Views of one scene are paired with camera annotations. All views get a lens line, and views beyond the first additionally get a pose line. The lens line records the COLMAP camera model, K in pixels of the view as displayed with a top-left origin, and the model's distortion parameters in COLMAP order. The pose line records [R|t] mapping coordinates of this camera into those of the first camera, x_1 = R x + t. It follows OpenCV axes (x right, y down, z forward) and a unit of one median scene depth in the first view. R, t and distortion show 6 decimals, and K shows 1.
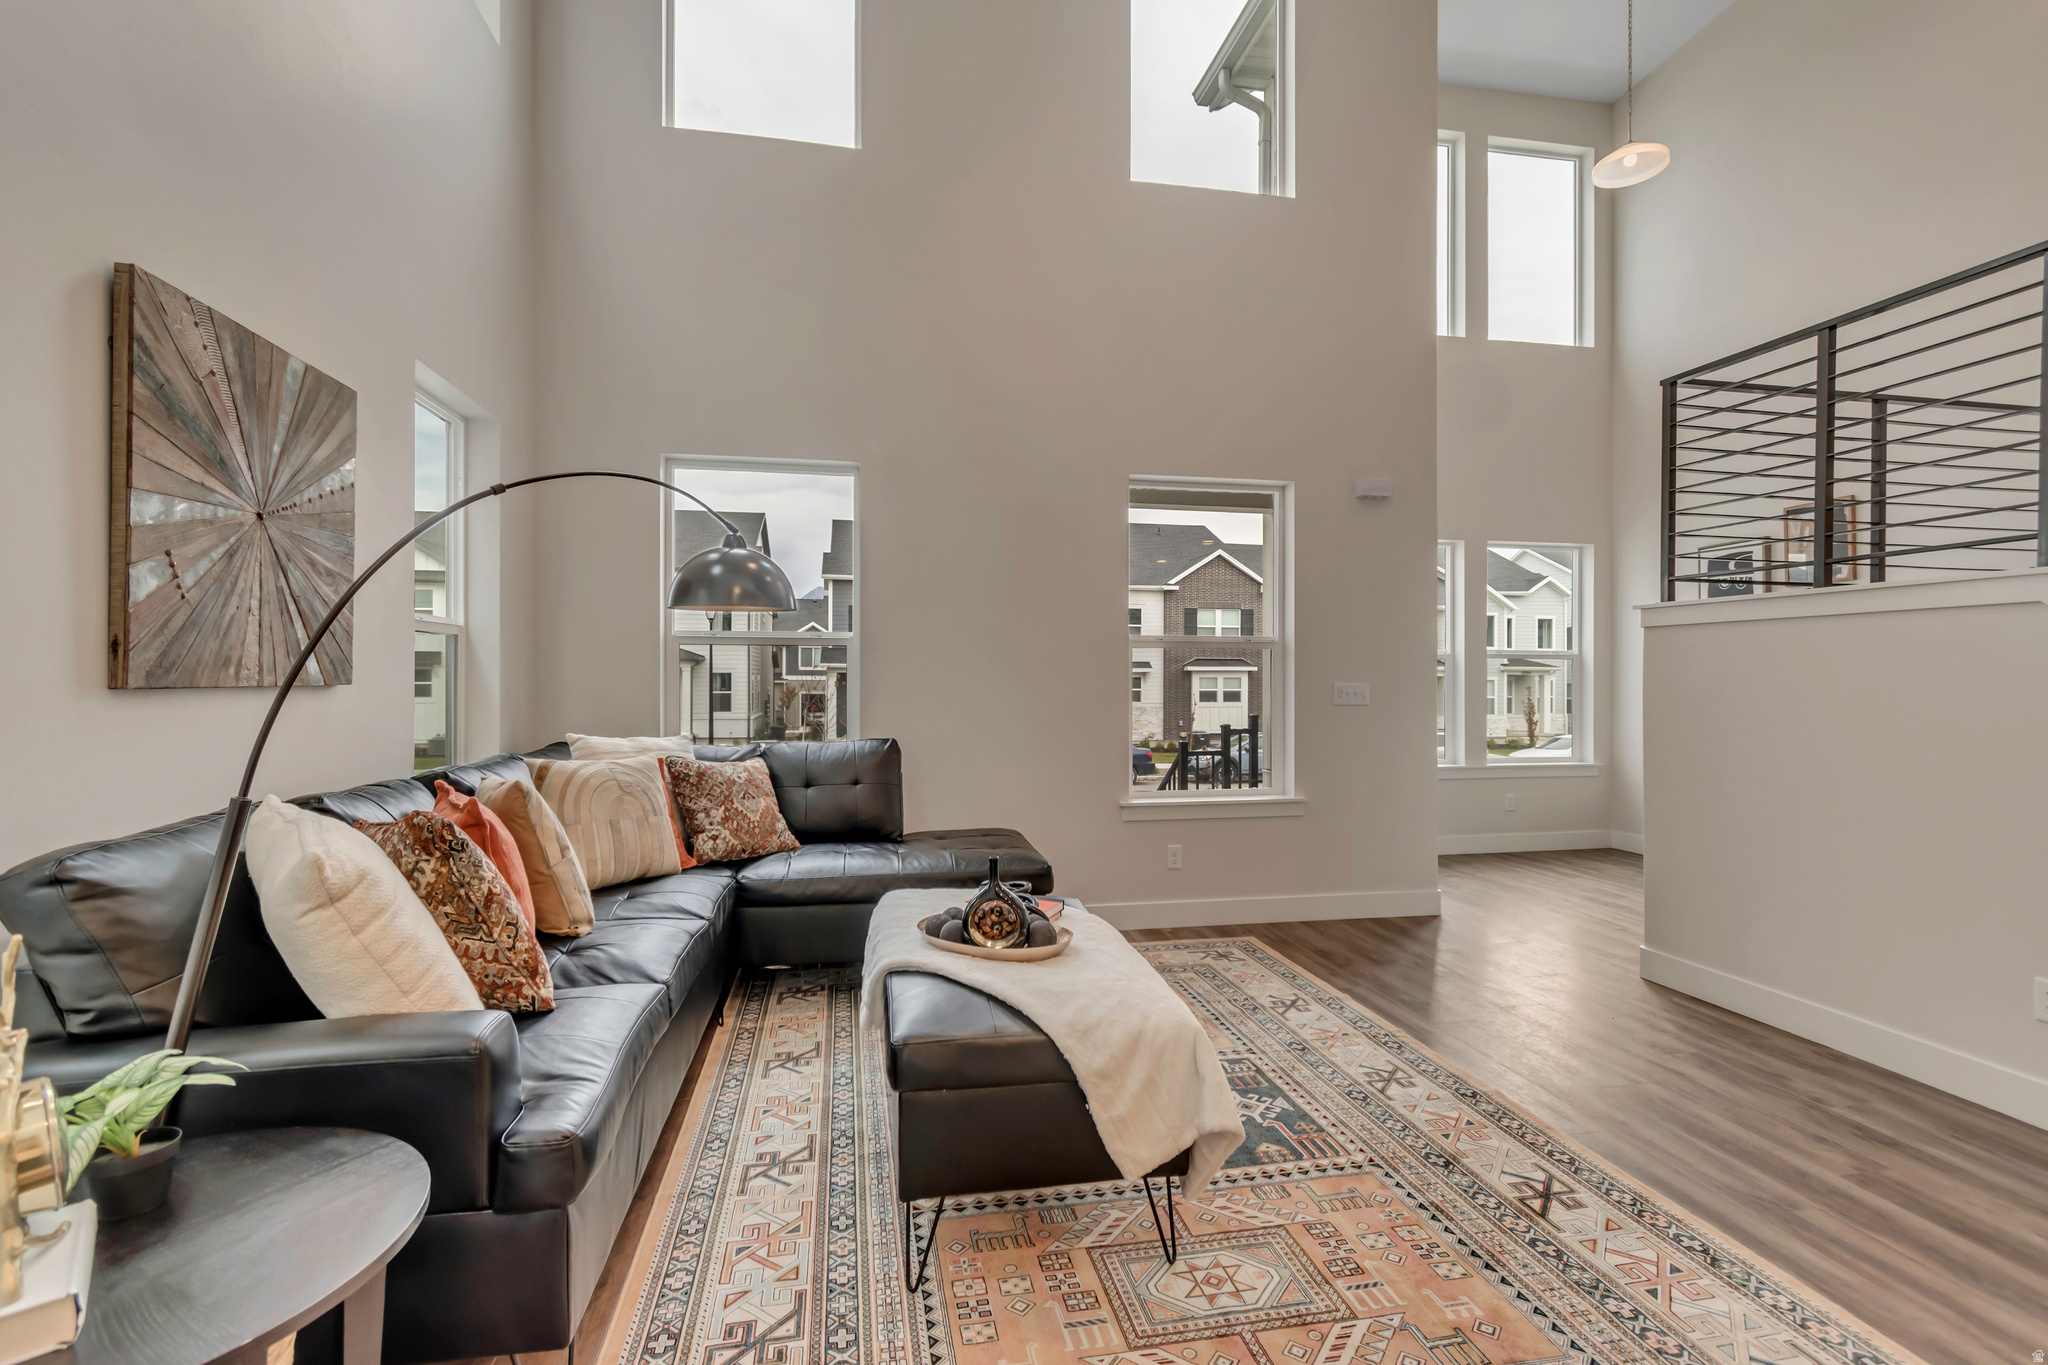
lens RADIAL K [[920.8, 0, 1027.9], [0, 920.8, 679.1], [0, 0, 1]] dist [0.002912, -0.000474]
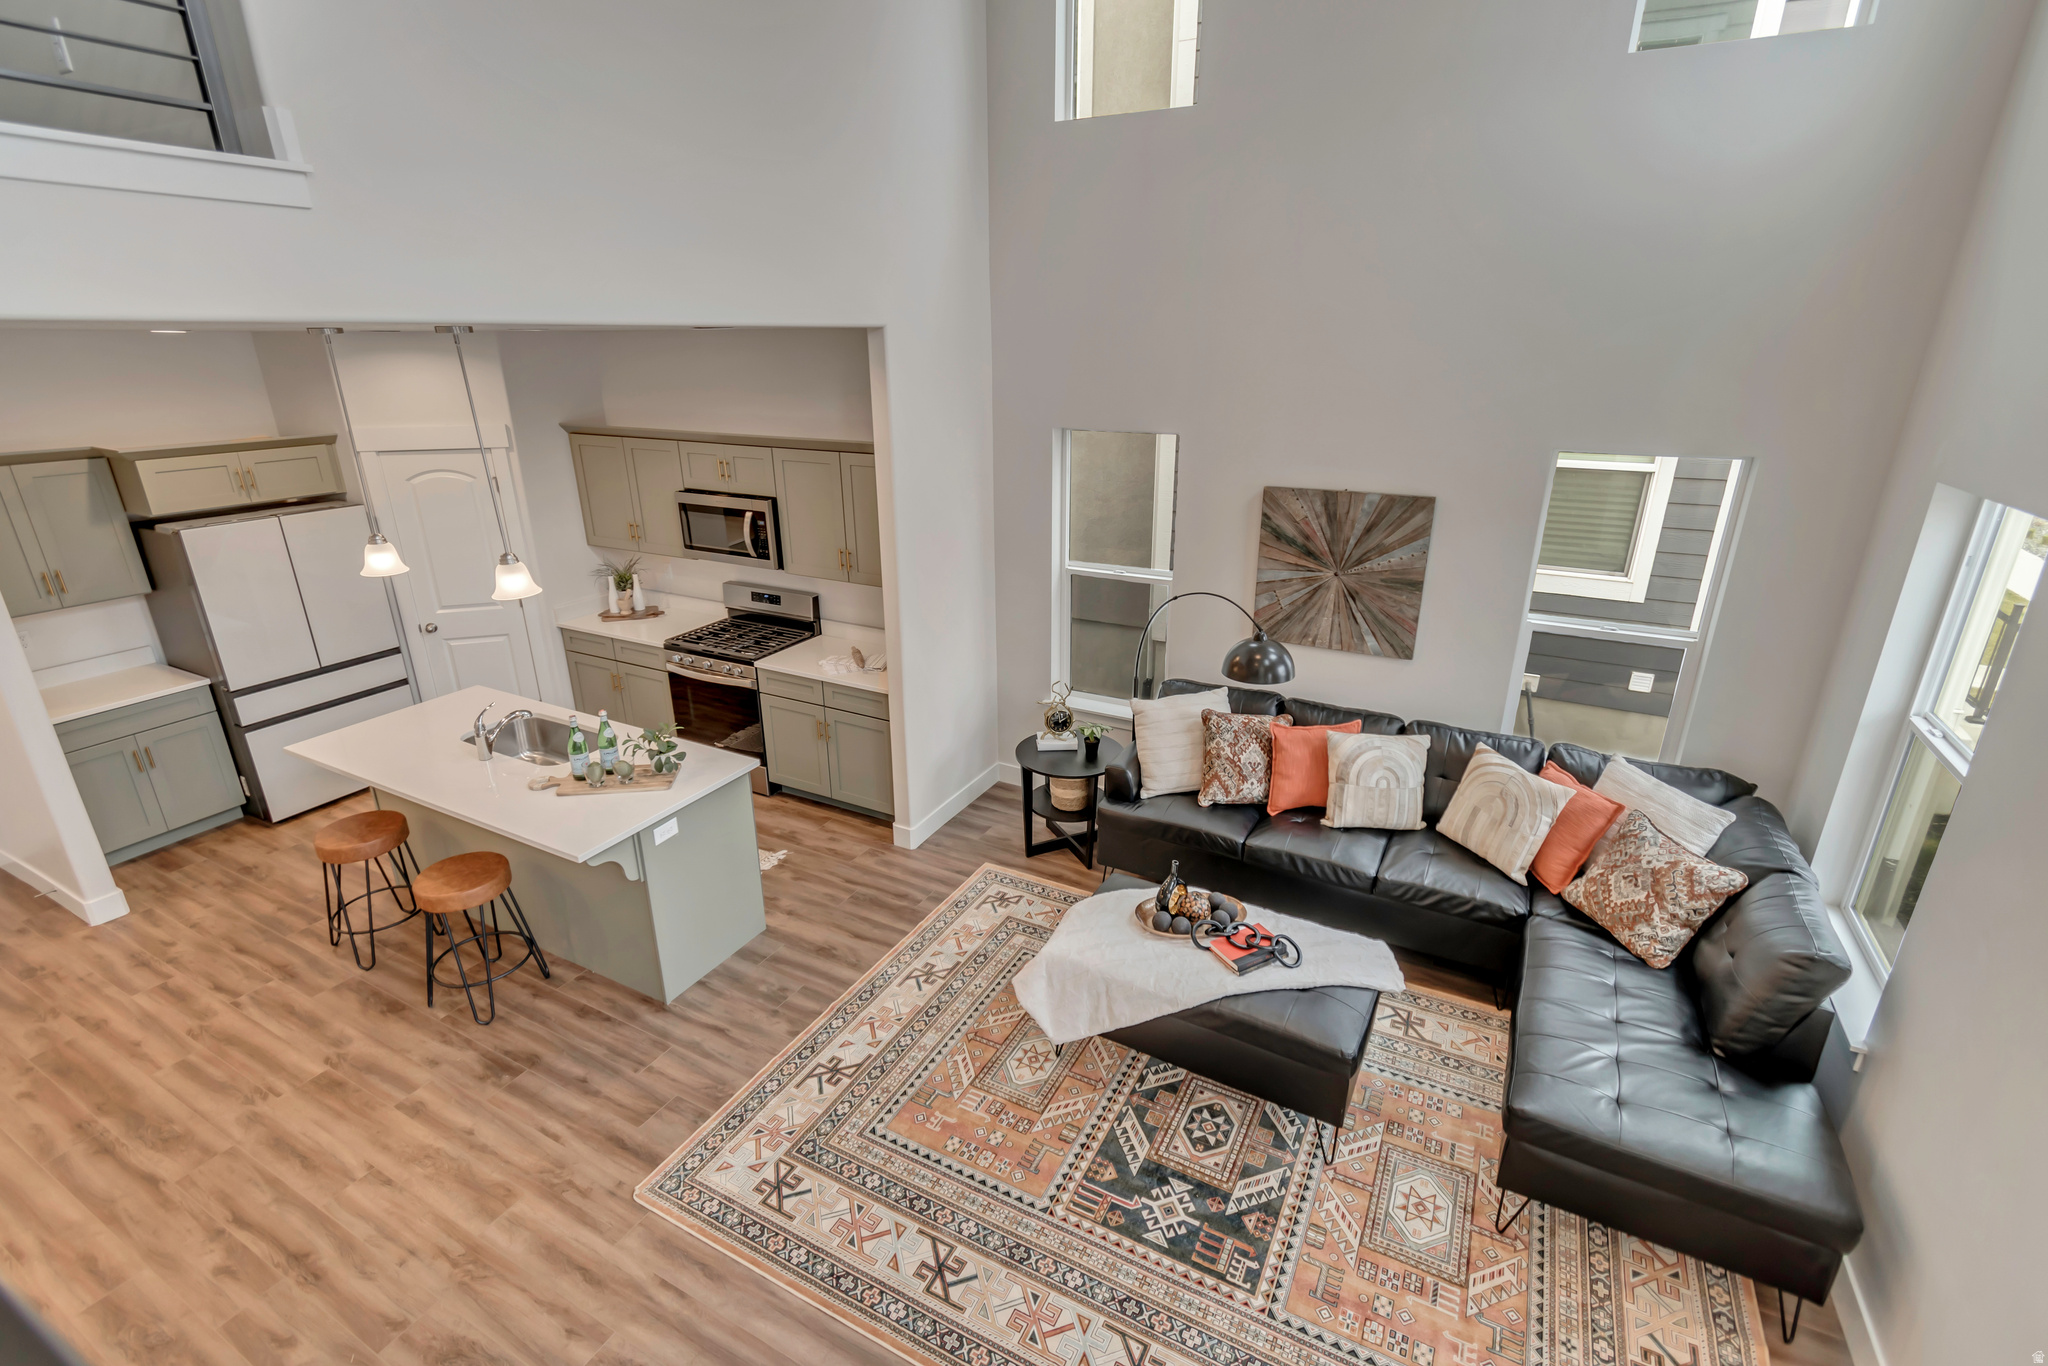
lens RADIAL K [[921.7, 0, 1031.4], [0, 921.7, 676.3], [0, 0, 1]] dist [0.003639, -0.001174]
pose [[-0.626485, 0.264345, -0.733238, 0.821301], [-0.001582, 0.940299, 0.340346, -0.444357], [0.779431, 0.214381, -0.588666, 1.142151]]
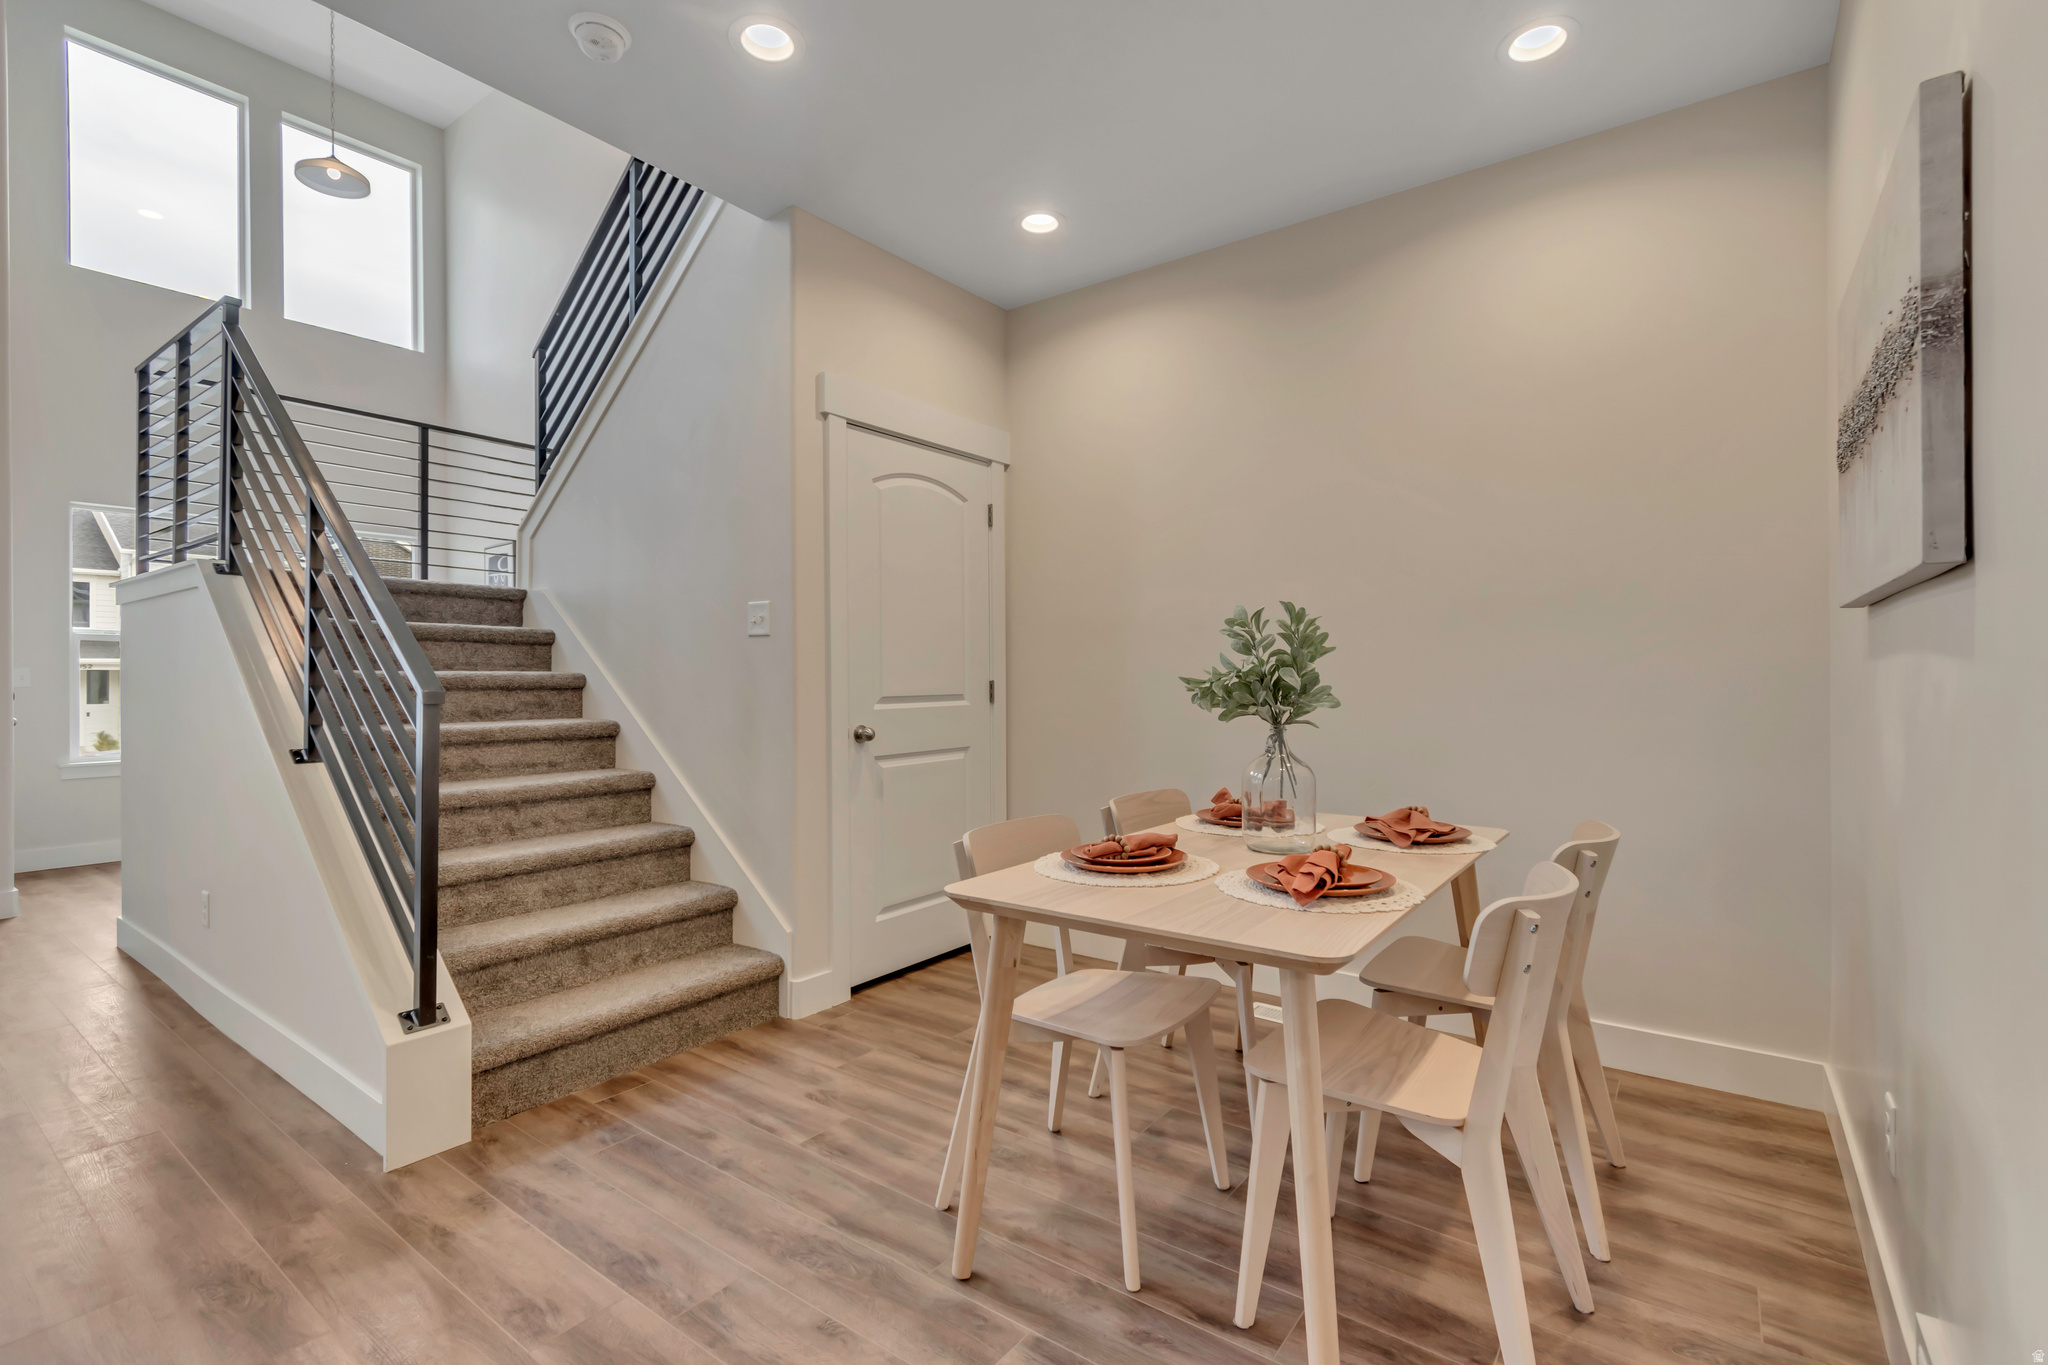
lens RADIAL K [[917.8, 0, 1031.0], [0, 917.8, 679.1], [0, 0, 1]] dist [0.004194, -0.000974]
pose [[0.737878, -0.001992, 0.674931, 0.850765], [0.002318, 0.999997, 0.000417, 0.033933], [-0.674930, 0.001256, 0.737881, -0.515574]]
